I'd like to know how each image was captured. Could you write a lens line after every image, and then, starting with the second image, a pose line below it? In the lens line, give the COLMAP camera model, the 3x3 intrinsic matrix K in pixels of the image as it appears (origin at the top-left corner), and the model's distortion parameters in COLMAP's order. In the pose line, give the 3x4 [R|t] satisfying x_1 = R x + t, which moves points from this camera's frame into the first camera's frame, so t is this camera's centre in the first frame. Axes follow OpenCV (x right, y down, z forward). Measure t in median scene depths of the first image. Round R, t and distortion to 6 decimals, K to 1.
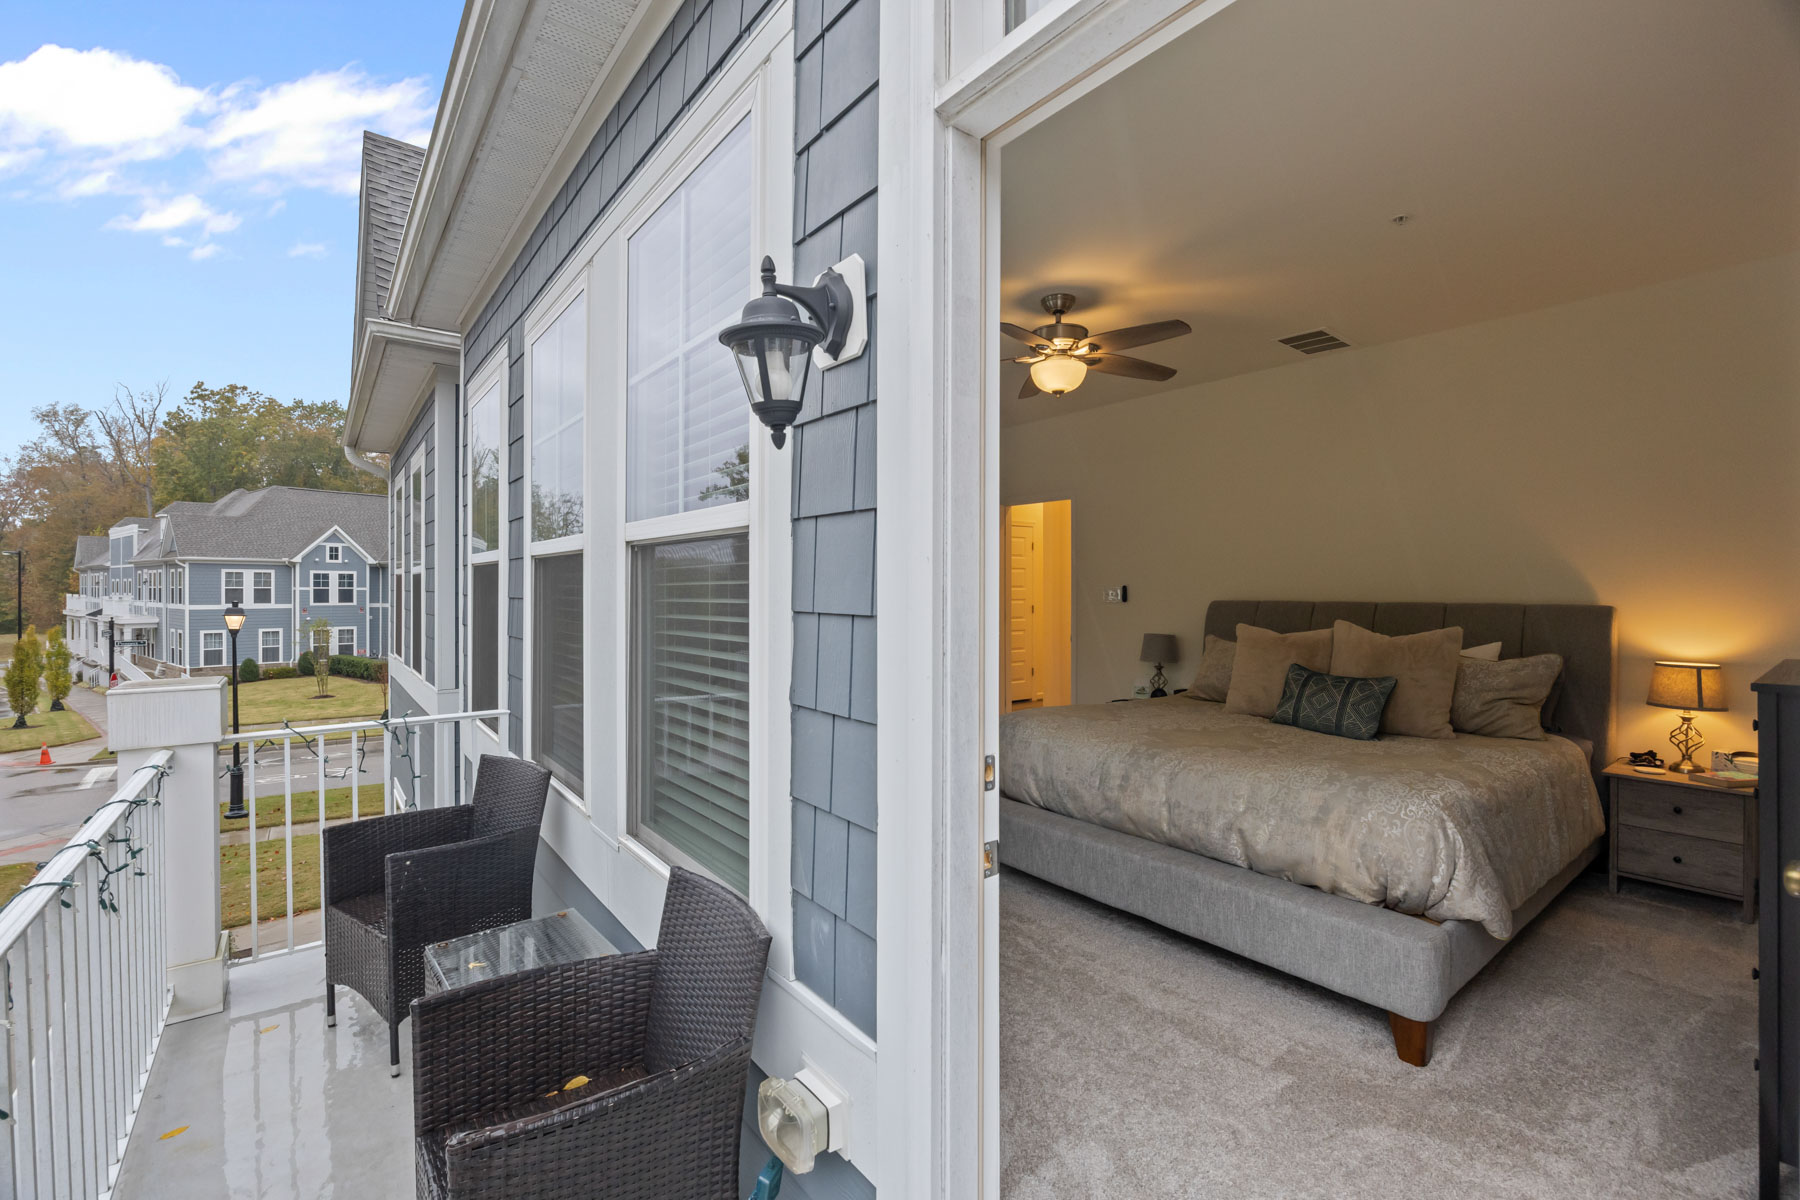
lens RADIAL K [[774.5, 0, 911.3], [0, 774.5, 594.3], [0, 0, 1]] dist [-0.002707, -0.000003]
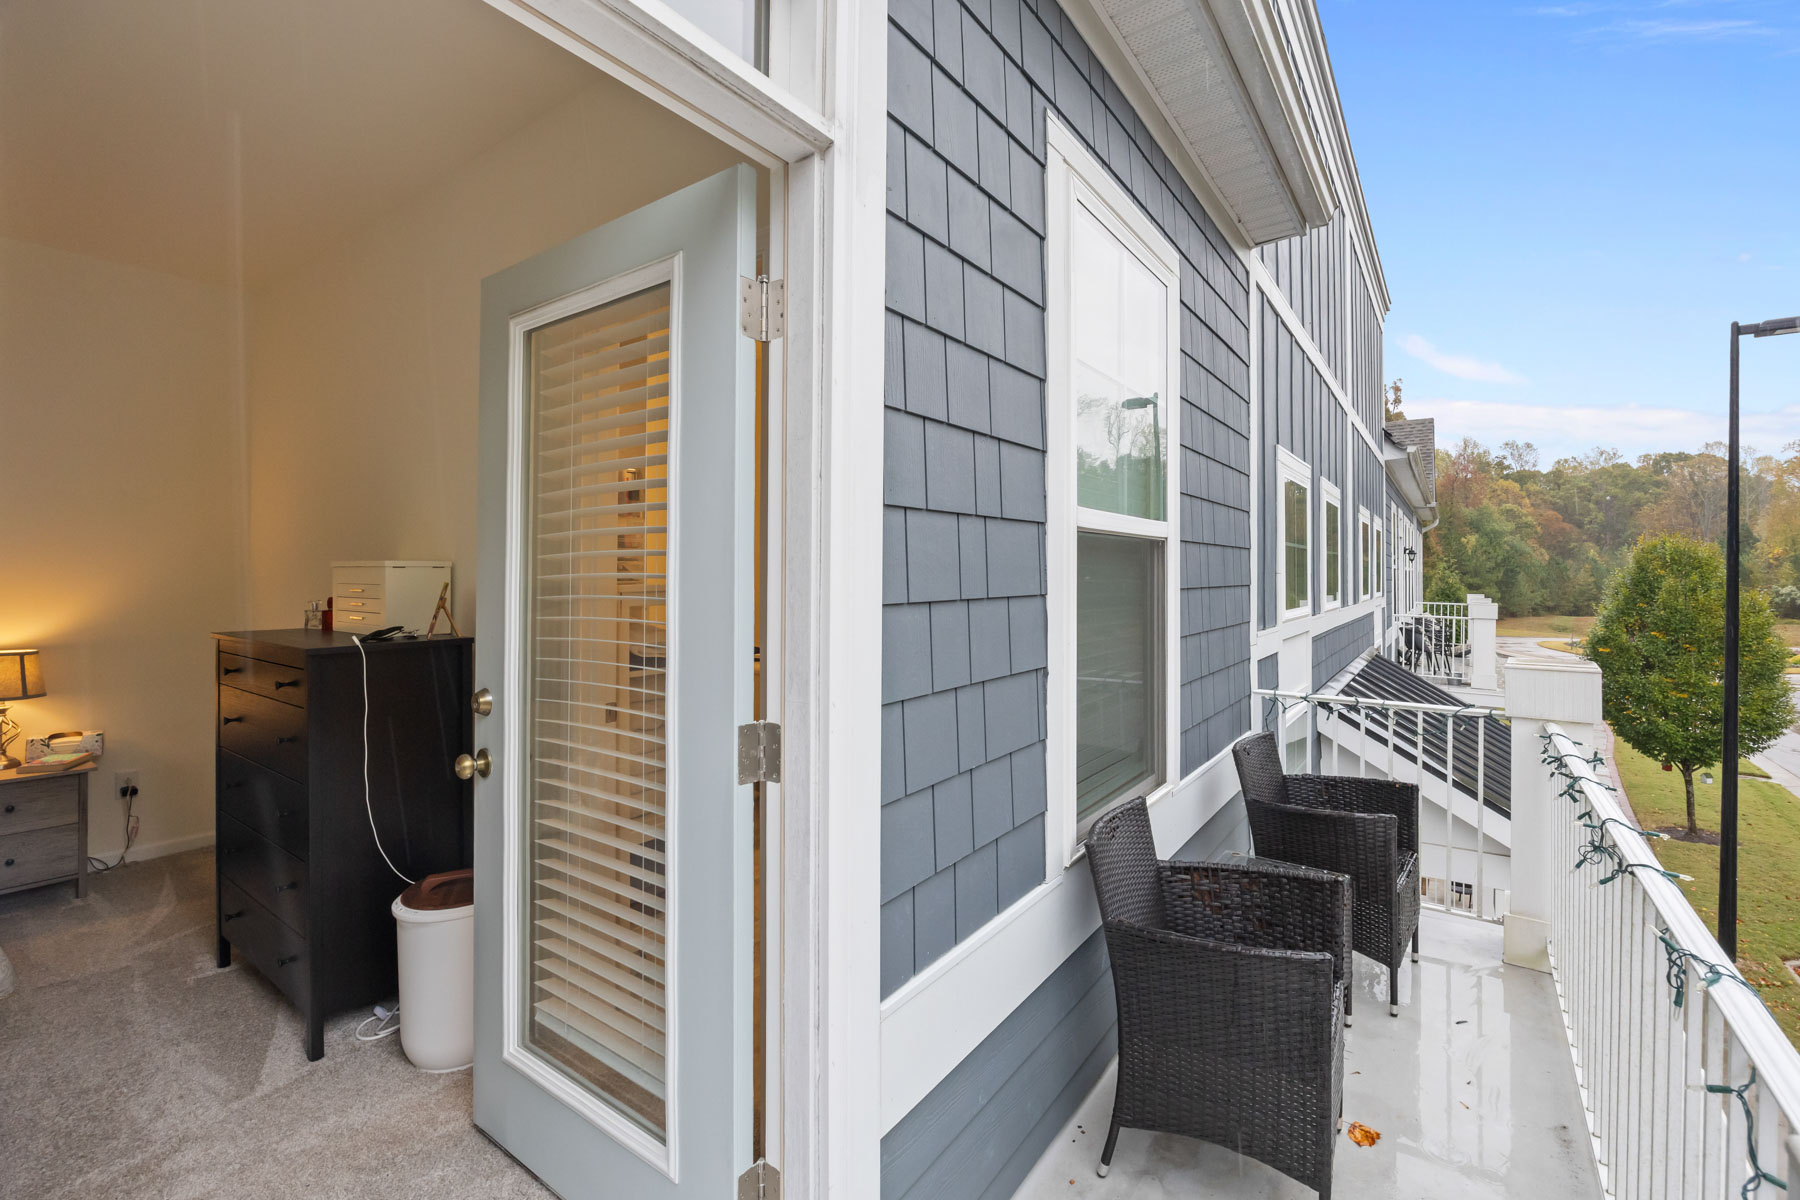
lens RADIAL K [[774.5, 0, 914.6], [0, 774.5, 591.7], [0, 0, 1]] dist [-0.002707, -0.000003]
pose [[-0.274542, -0.015983, 0.961442, -0.183631], [-0.002926, 0.999871, 0.015786, 0.000387], [-0.961571, 0.001521, -0.274553, 0.198924]]
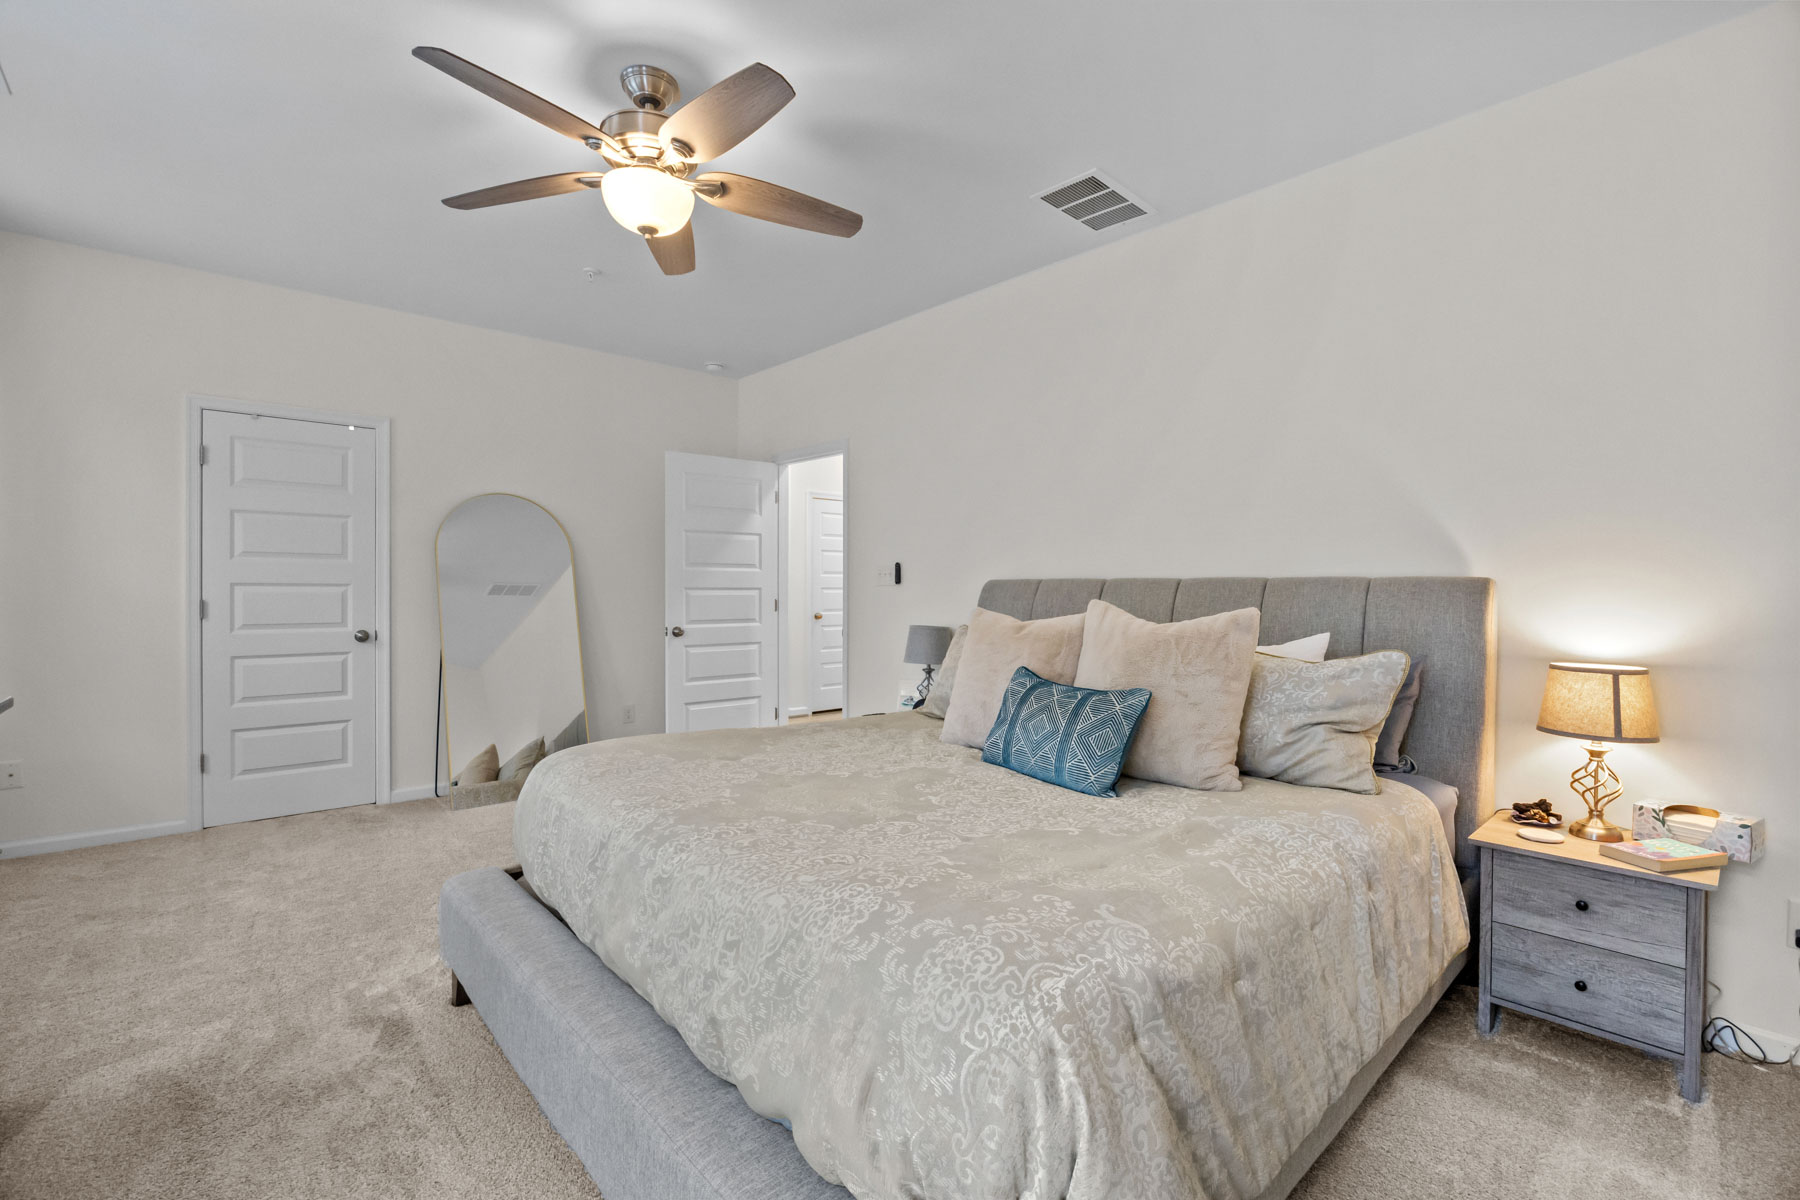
lens RADIAL K [[774.5, 0, 912.9], [0, 774.5, 598.2], [0, 0, 1]] dist [-0.002707, -0.000003]
pose [[0.997594, 0.002147, 0.069301, 0.402402], [-0.002567, 0.999979, 0.005971, 0.032521], [-0.069286, -0.006134, 0.997578, 0.408994]]
